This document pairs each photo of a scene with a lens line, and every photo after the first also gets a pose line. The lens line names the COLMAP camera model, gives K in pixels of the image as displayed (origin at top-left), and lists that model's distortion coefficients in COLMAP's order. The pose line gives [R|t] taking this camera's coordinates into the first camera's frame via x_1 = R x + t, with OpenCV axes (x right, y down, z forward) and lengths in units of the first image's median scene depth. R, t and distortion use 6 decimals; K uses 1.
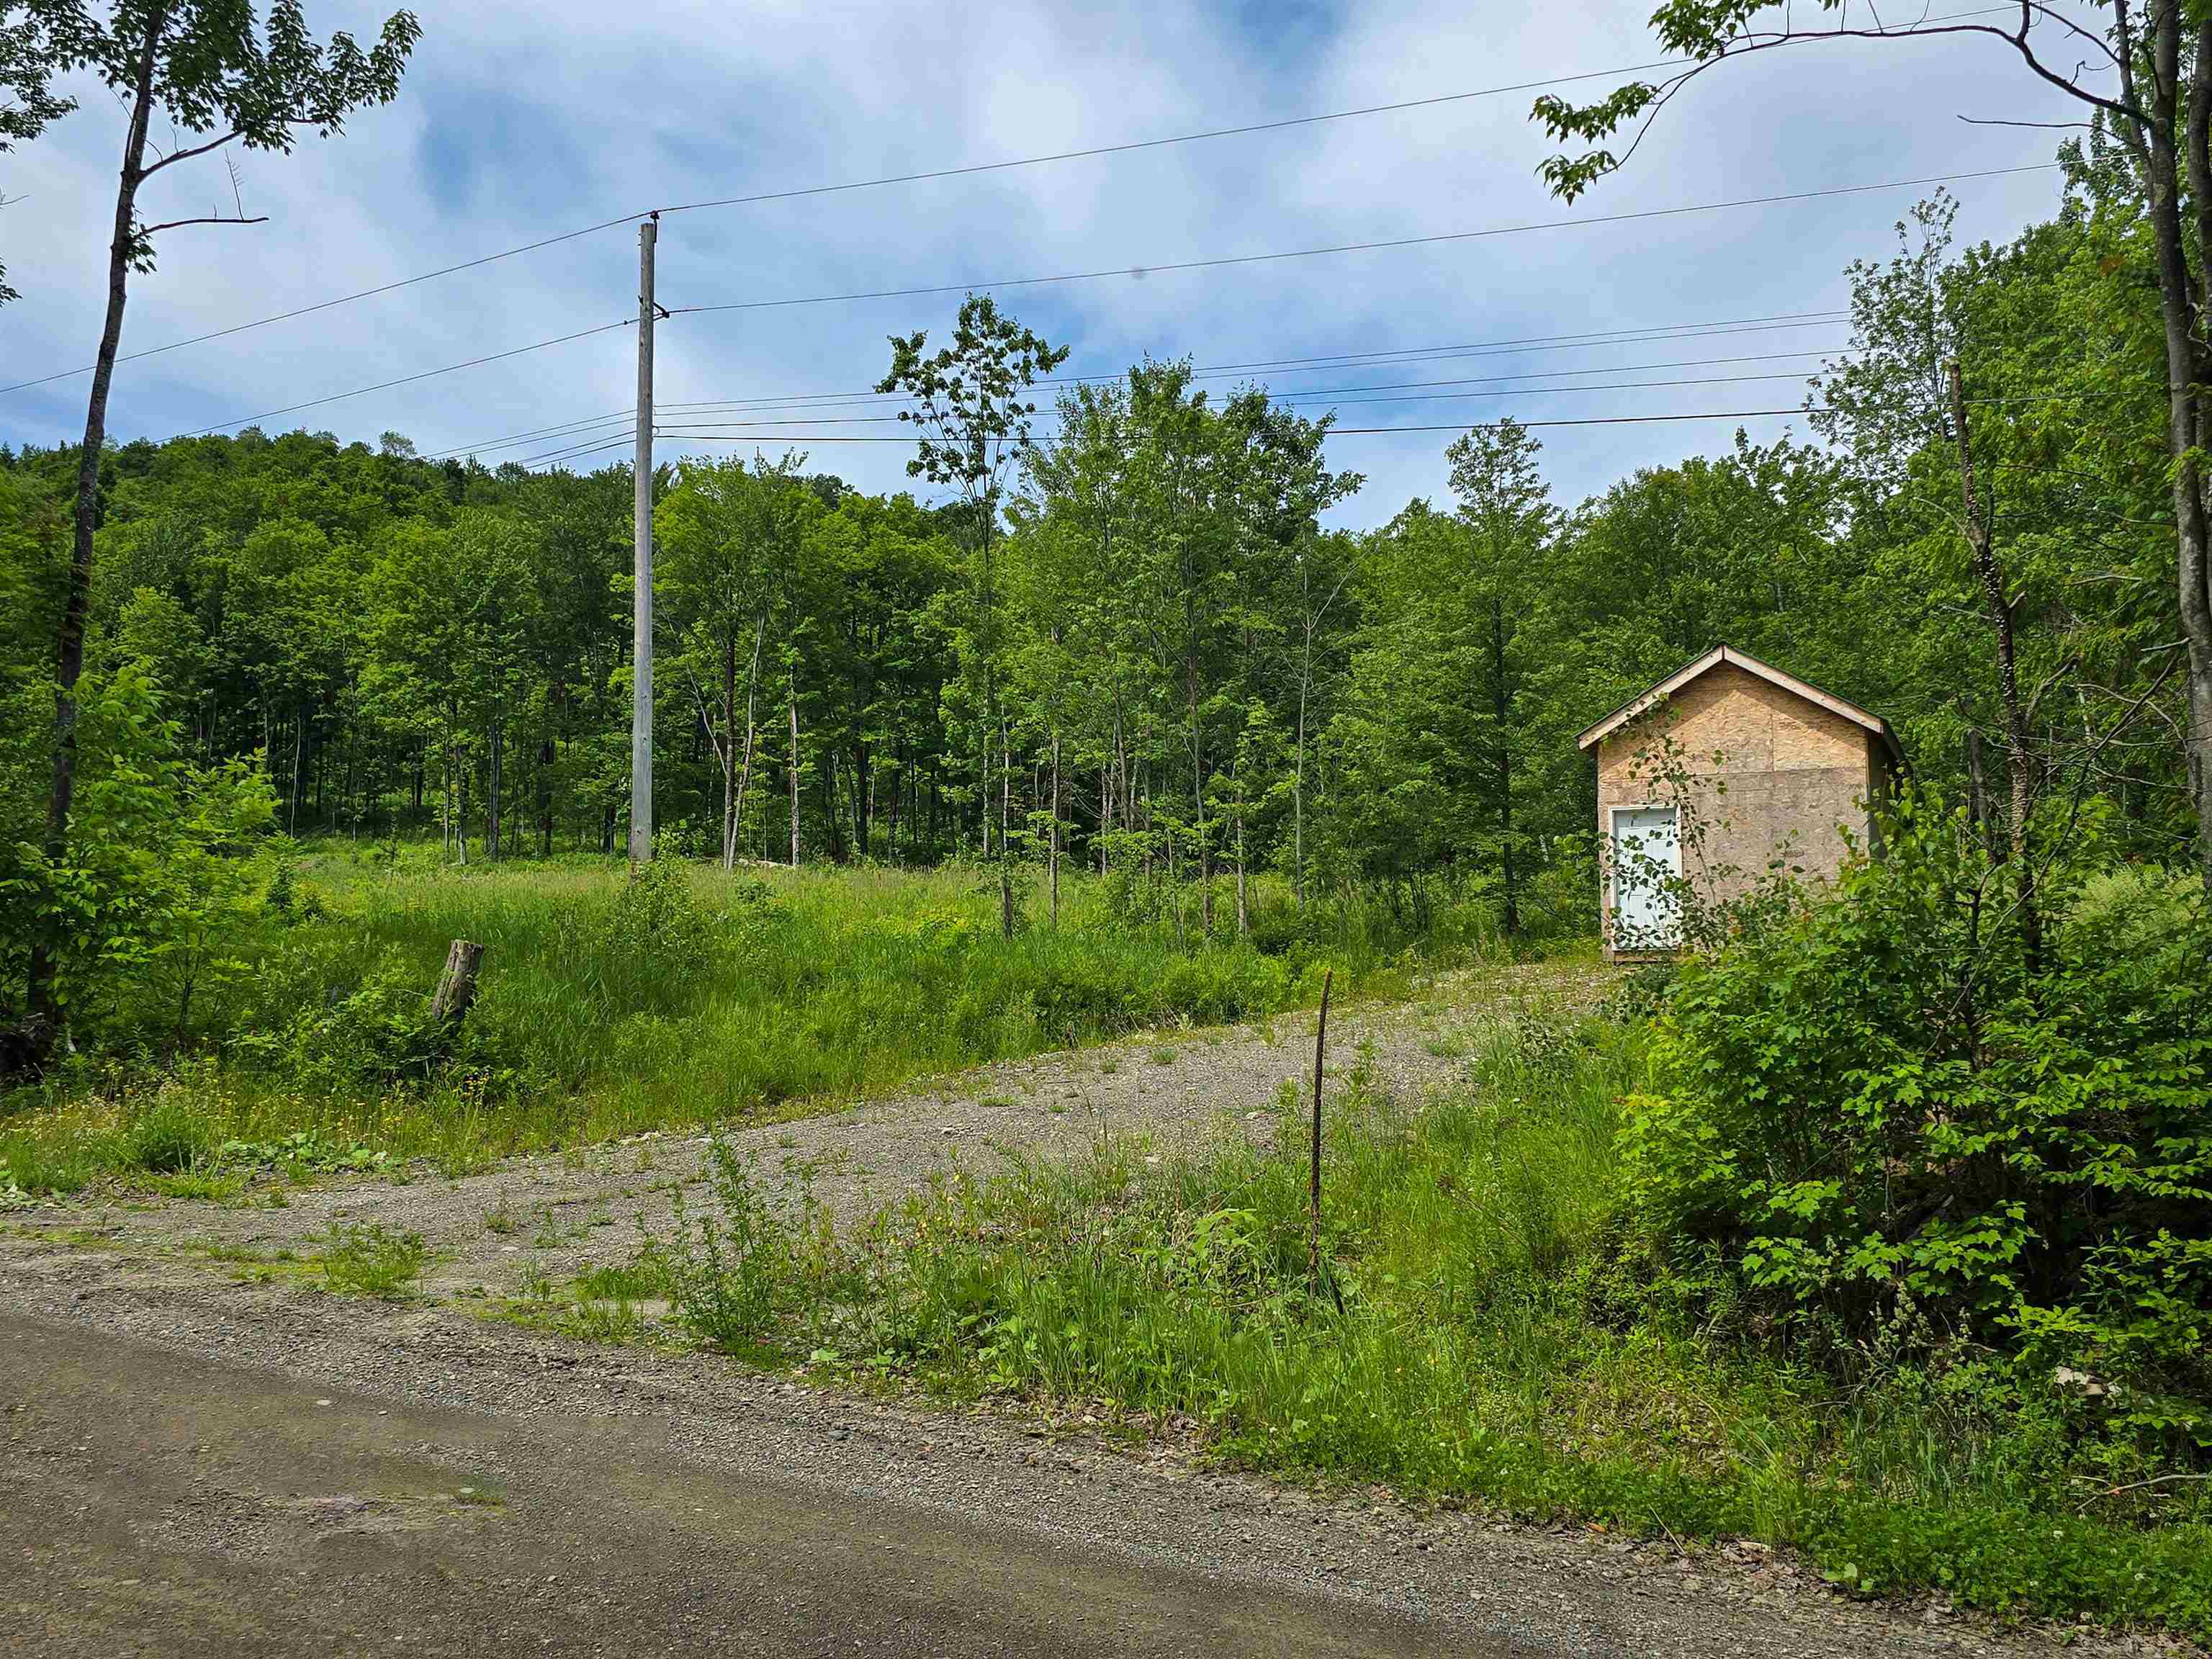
lens RADIAL K [[2053.8, 0, 1106.0], [0, 2053.8, 829.5], [0, 0, 1]] dist [0.004070, -0.005721]
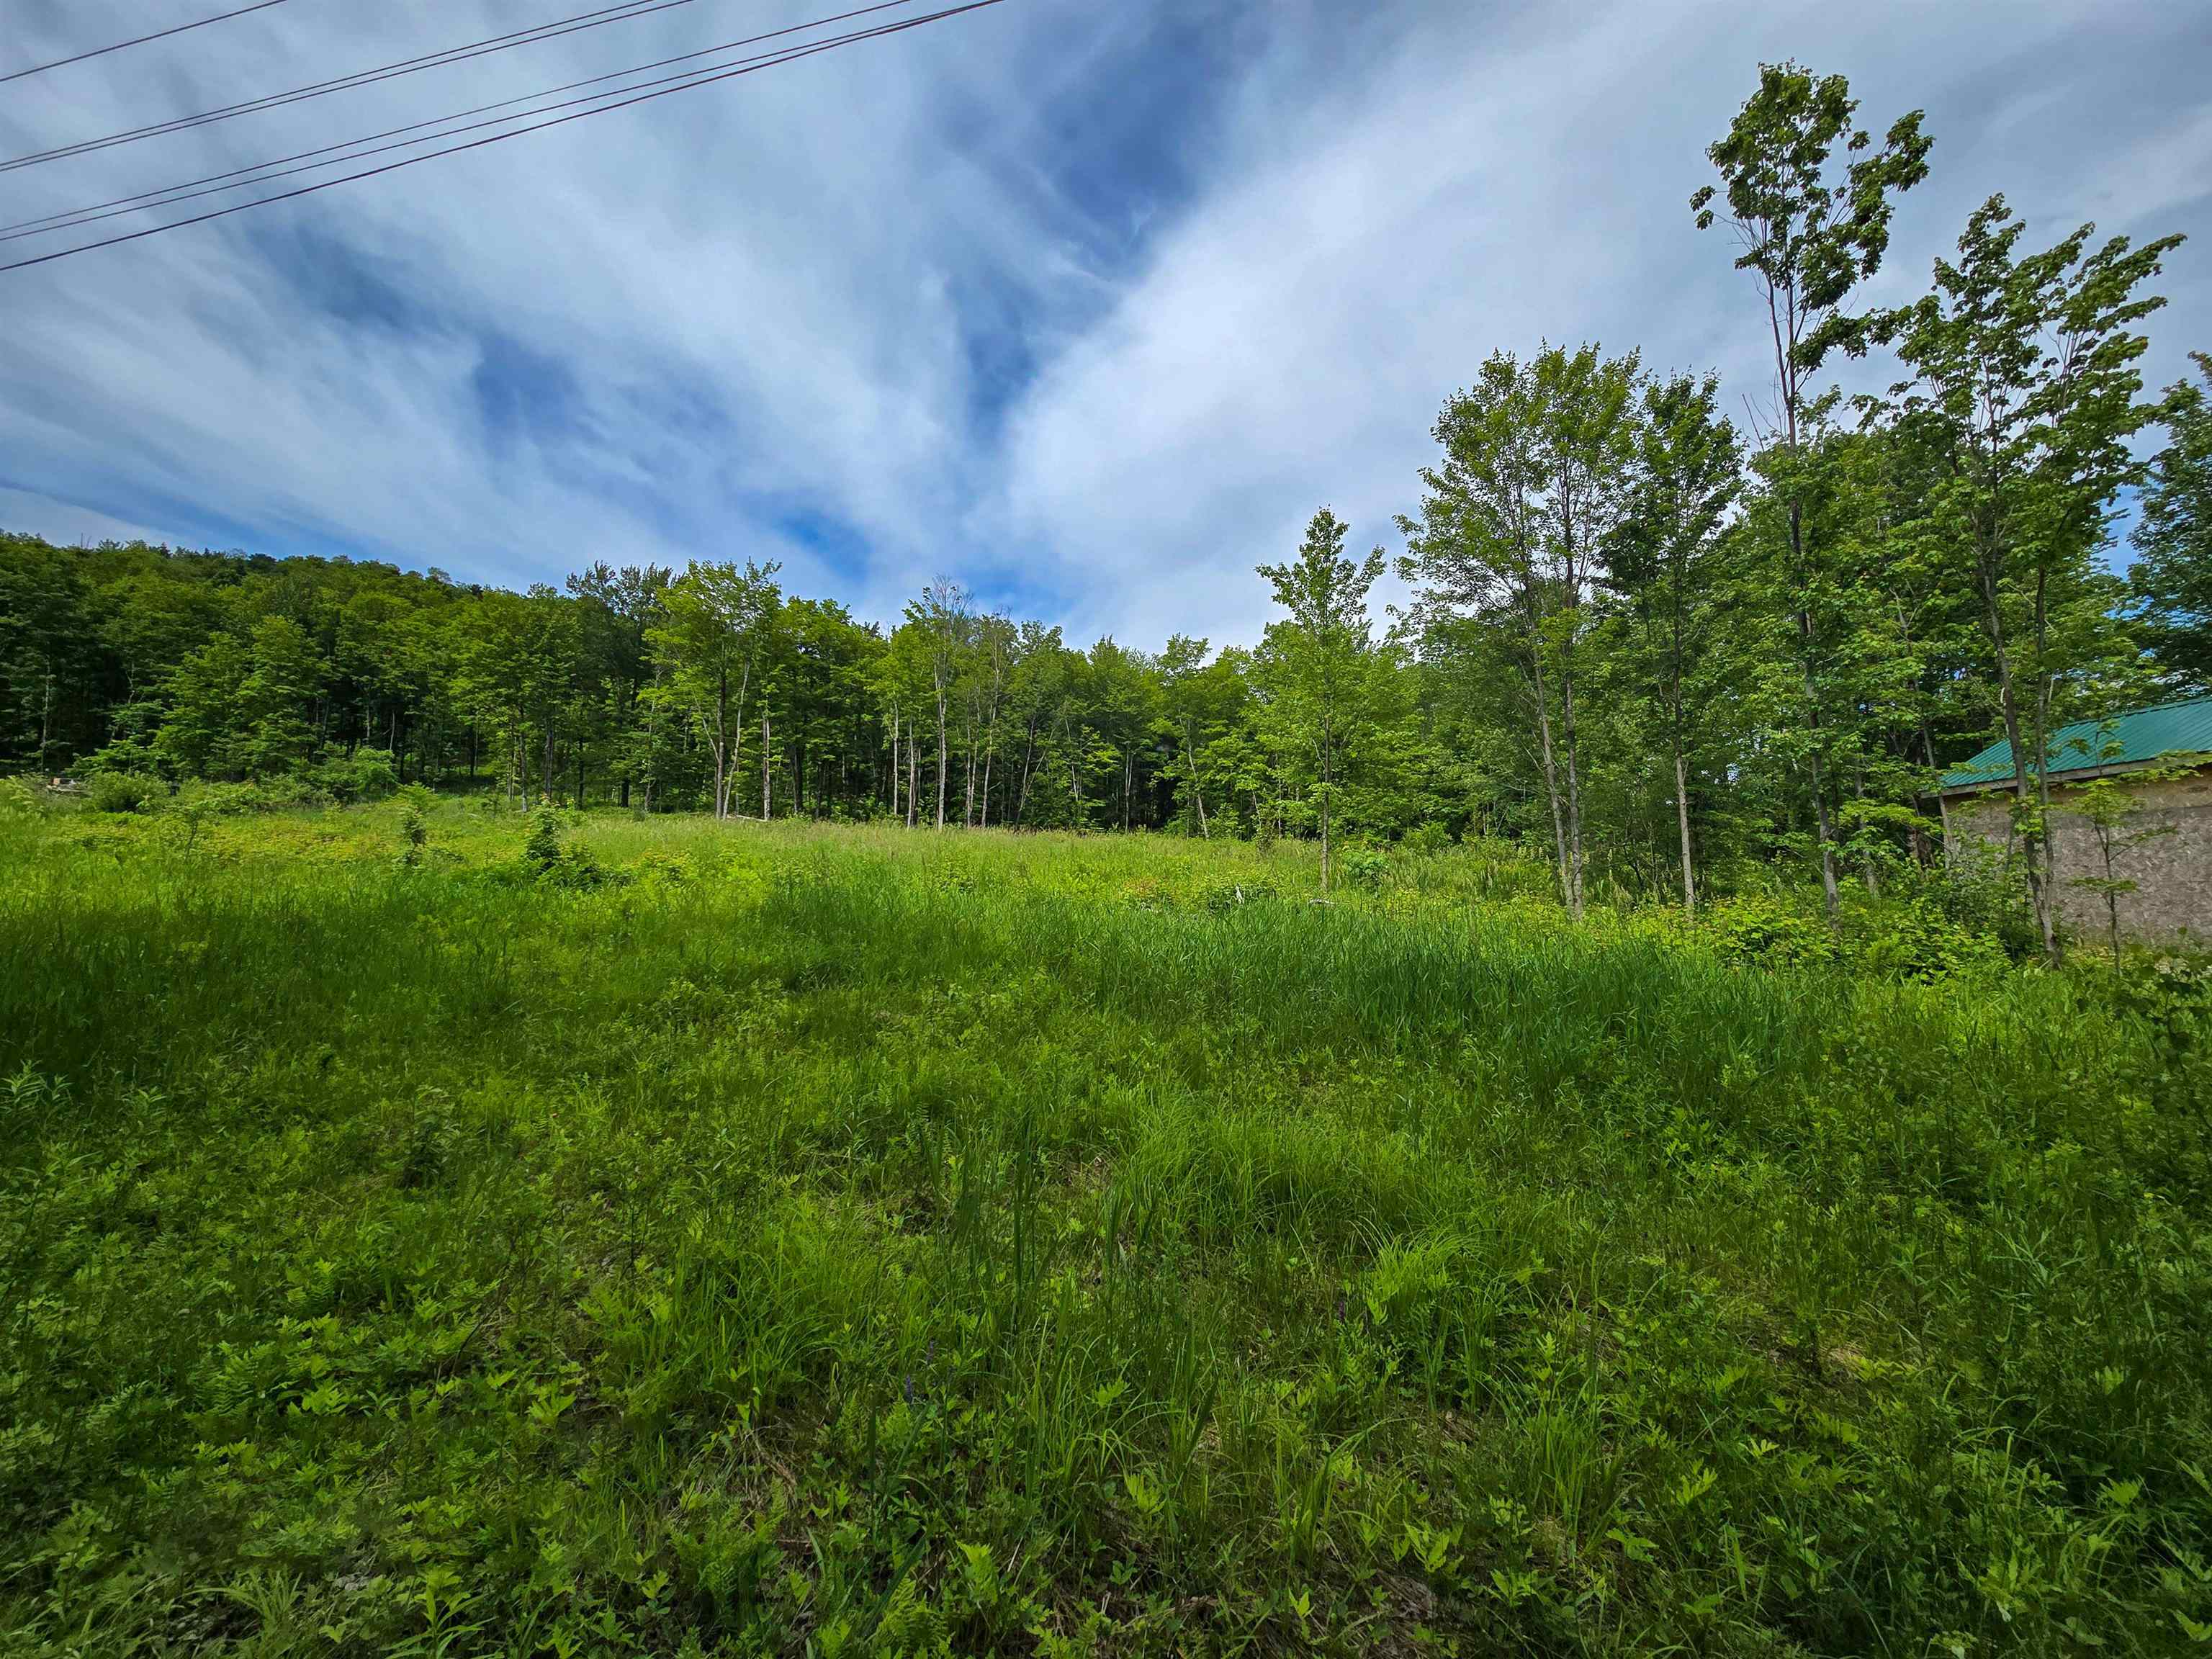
lens RADIAL K [[914.5, 0, 1106.0], [0, 914.5, 829.5], [0, 0, 1]] dist [-0.001189, -0.000226]
pose [[0.951481, 0.028791, 0.306357, -0.088748], [-0.035857, 0.999204, 0.017458, 0.002960], [-0.305610, -0.027596, 0.951757, 0.173059]]
